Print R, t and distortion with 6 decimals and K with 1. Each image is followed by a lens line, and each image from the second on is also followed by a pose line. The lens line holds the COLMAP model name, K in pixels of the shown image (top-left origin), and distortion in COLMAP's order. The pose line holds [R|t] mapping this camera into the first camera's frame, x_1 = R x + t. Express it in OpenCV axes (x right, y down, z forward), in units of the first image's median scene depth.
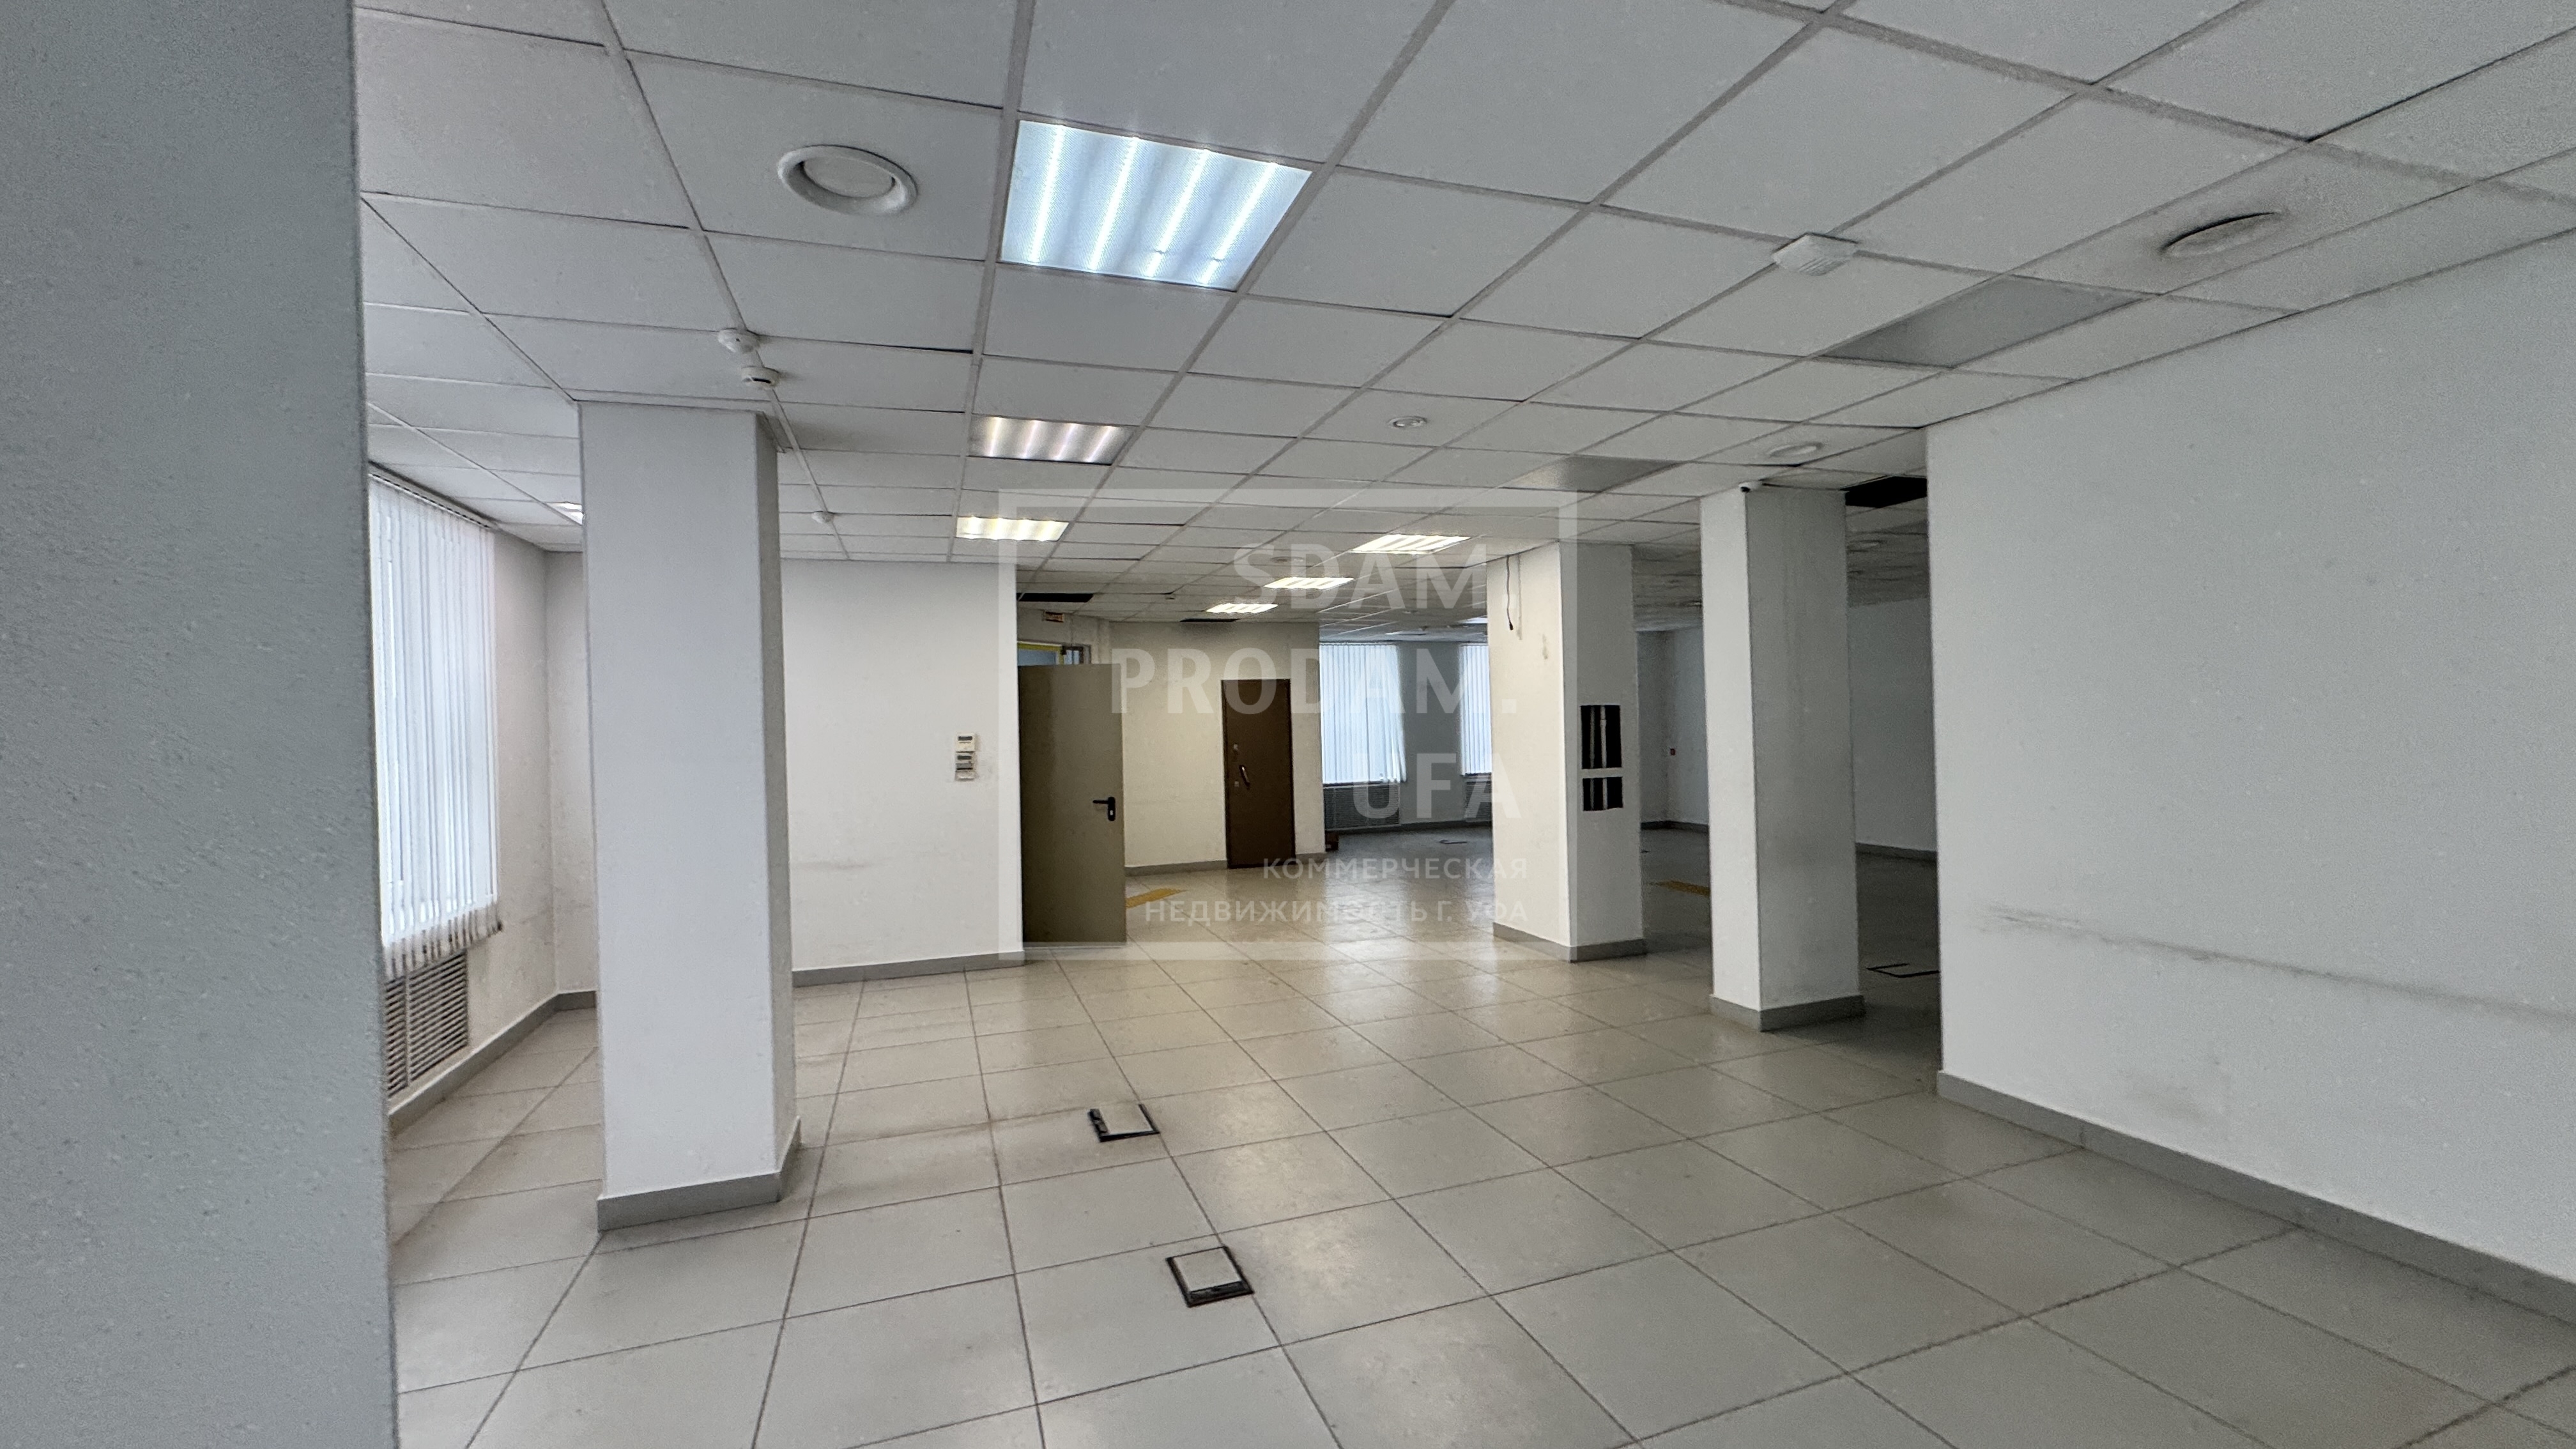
lens RADIAL K [[1019.1, 0, 1291.1], [0, 1019.1, 715.0], [0, 0, 1]] dist [0.001770, 0.000454]
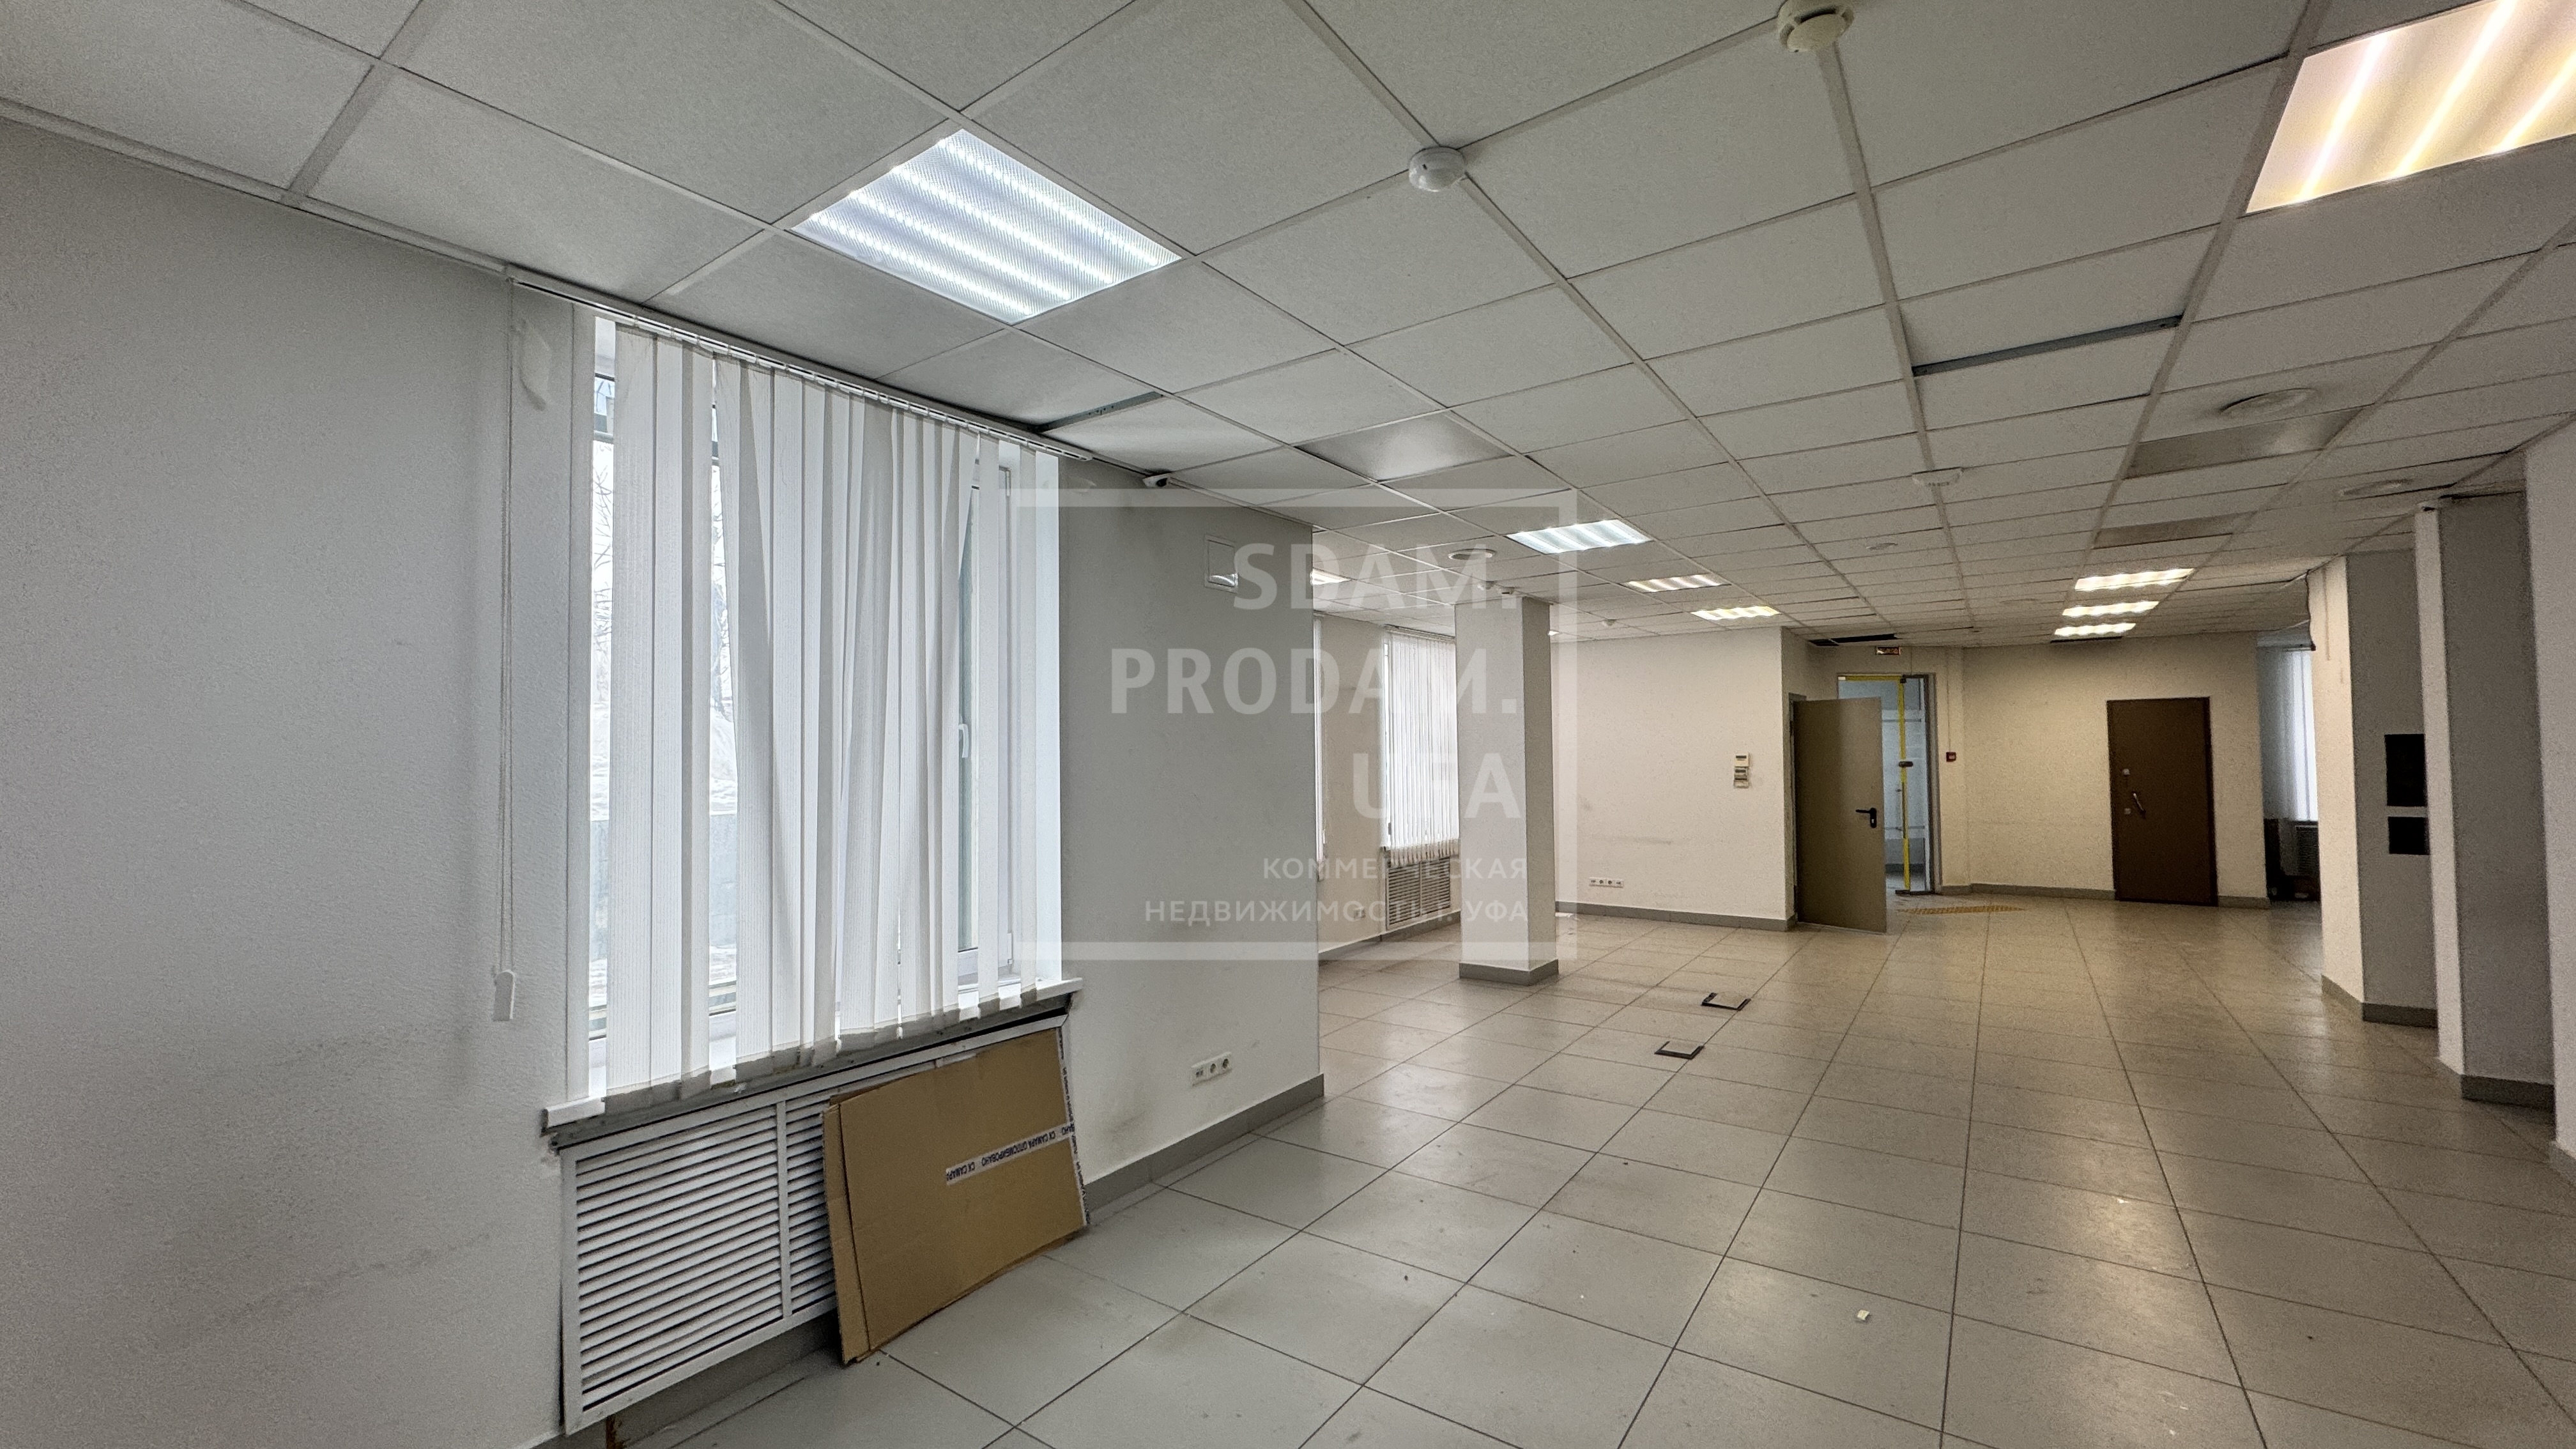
lens RADIAL K [[1019.1, 0, 1286.7], [0, 1019.1, 729.1], [0, 0, 1]] dist [0.001770, 0.000454]
pose [[0.574672, -0.002372, -0.818380, 0.476686], [0.003713, 0.999993, -0.000291, -0.017799], [0.818375, -0.002872, 0.574677, -0.302147]]
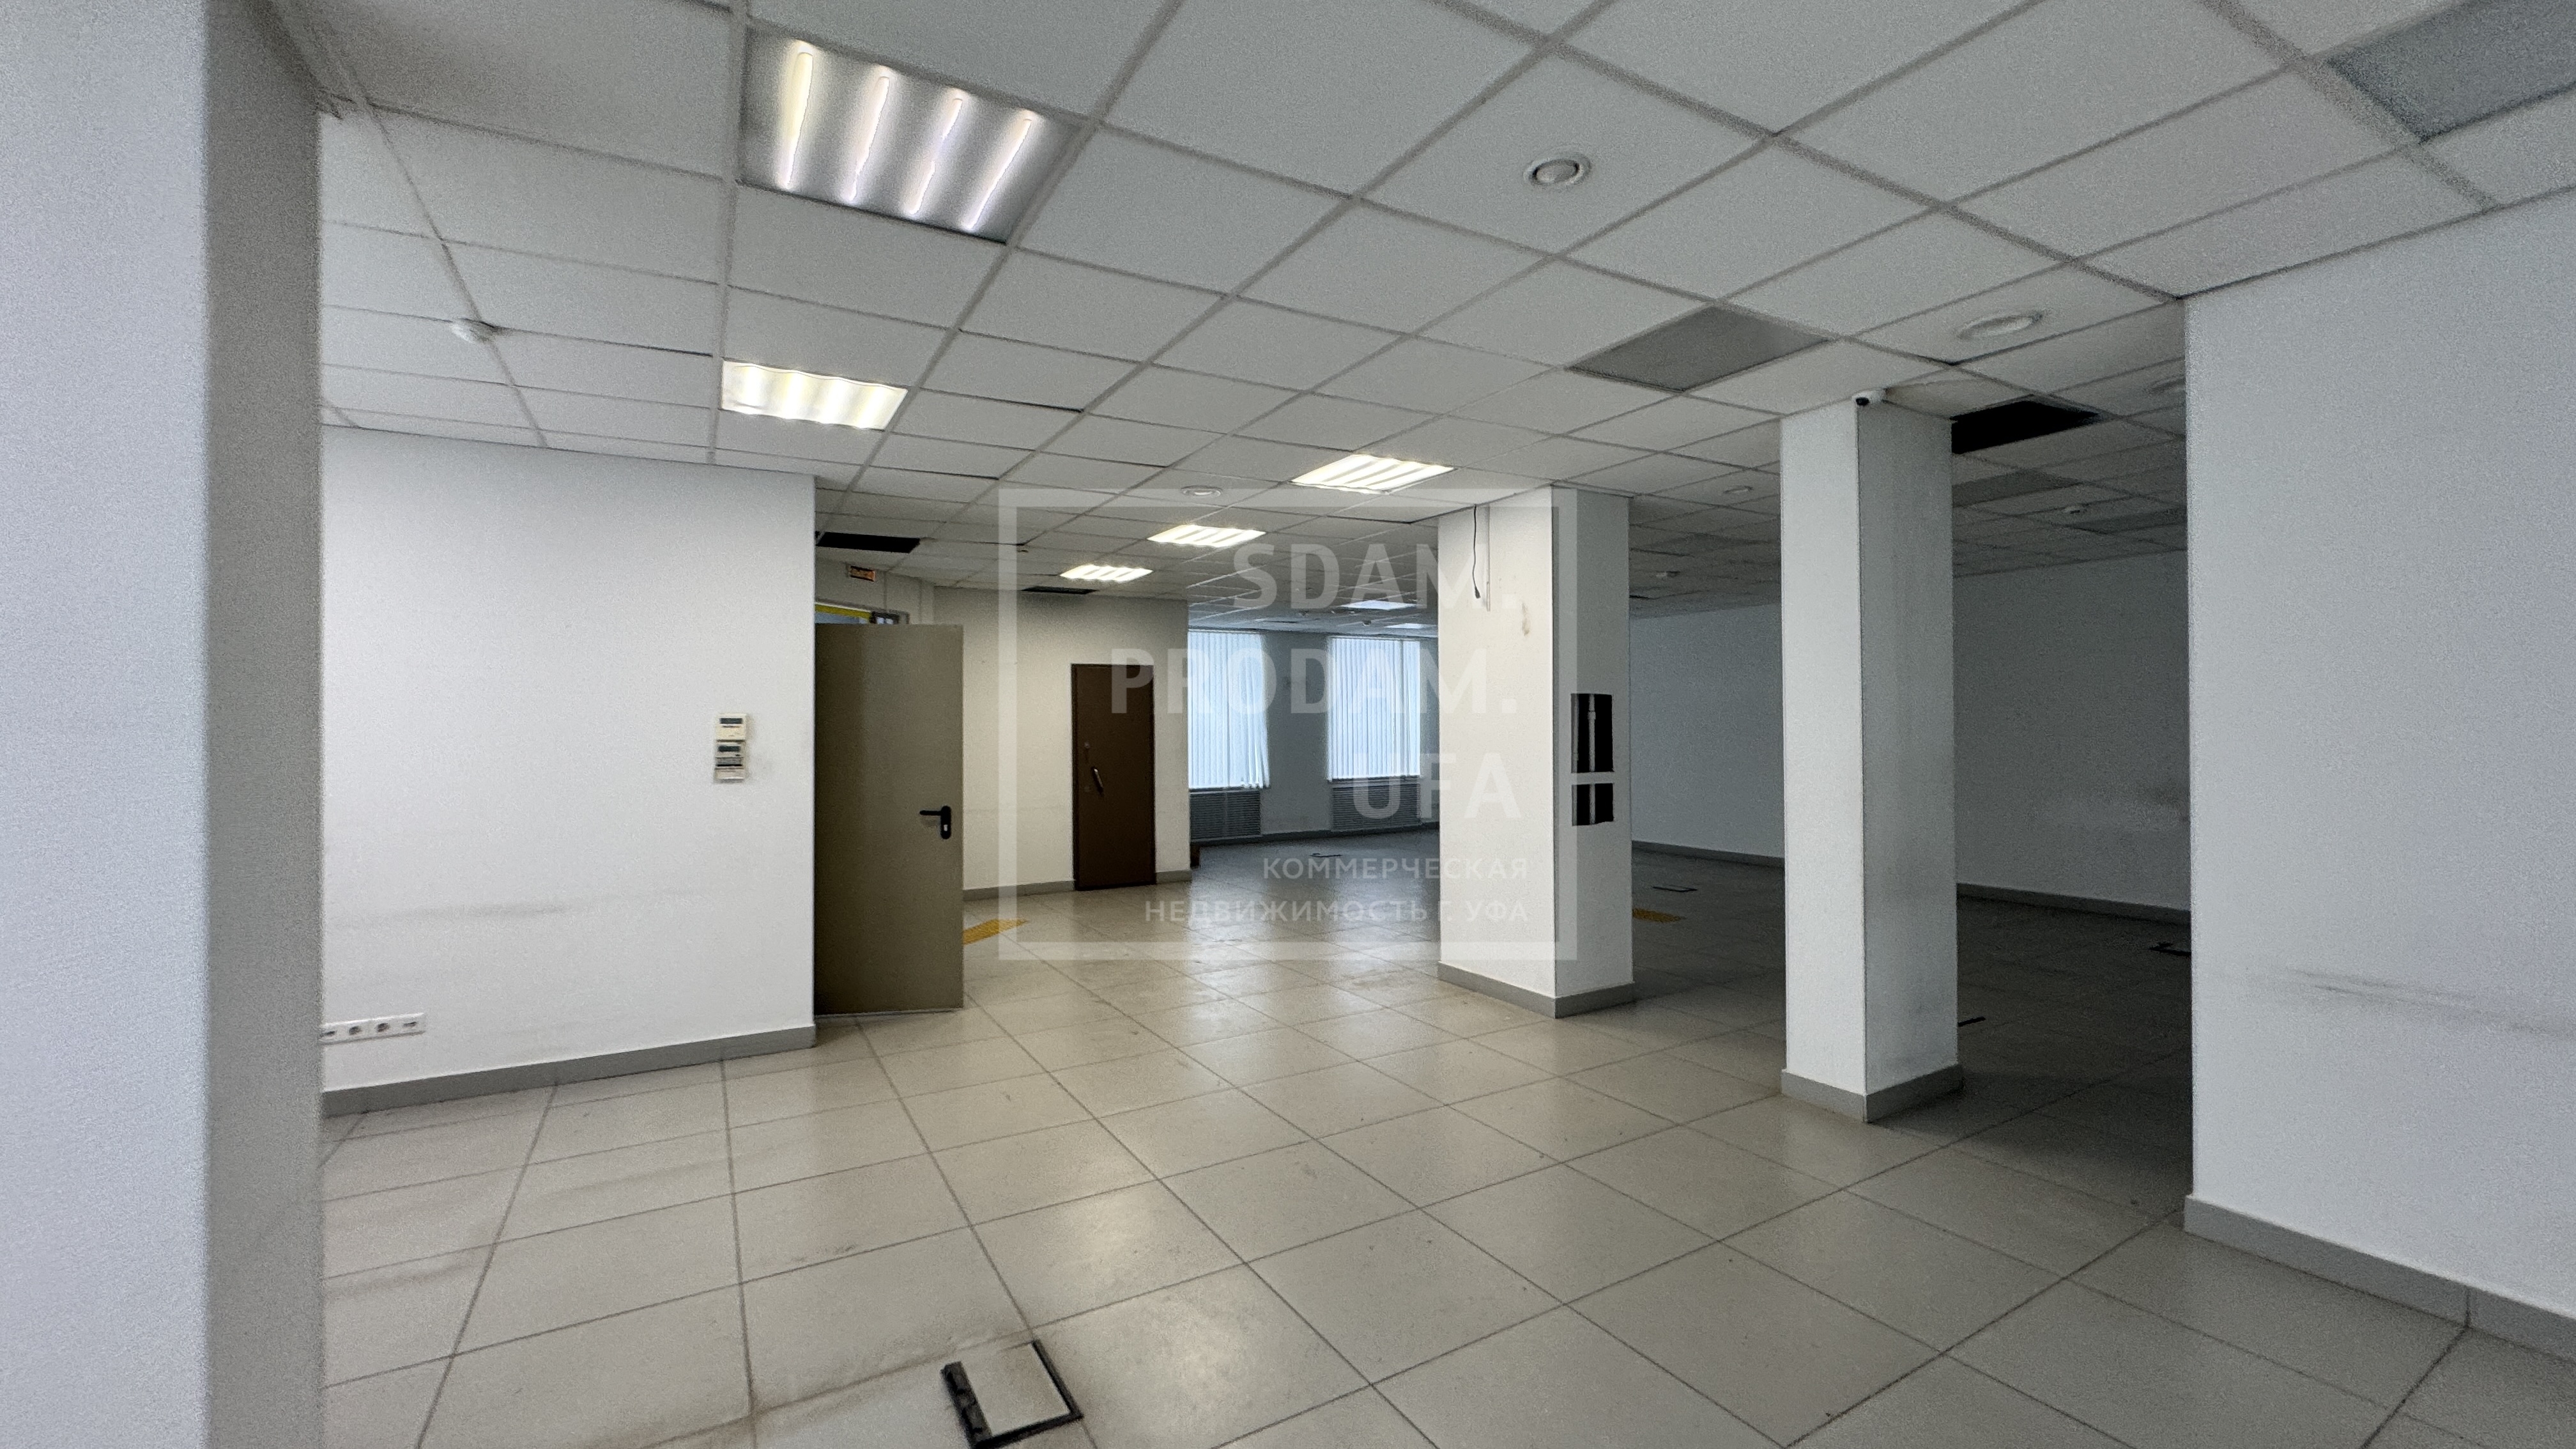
lens RADIAL K [[1019.1, 0, 1293.4], [0, 1019.1, 710.1], [0, 0, 1]] dist [0.001770, 0.000454]
pose [[0.982264, 0.019834, 0.186450, -0.079121], [-0.018040, 0.999773, -0.011311, 0.017281], [-0.186632, 0.007747, 0.982399, 0.265761]]
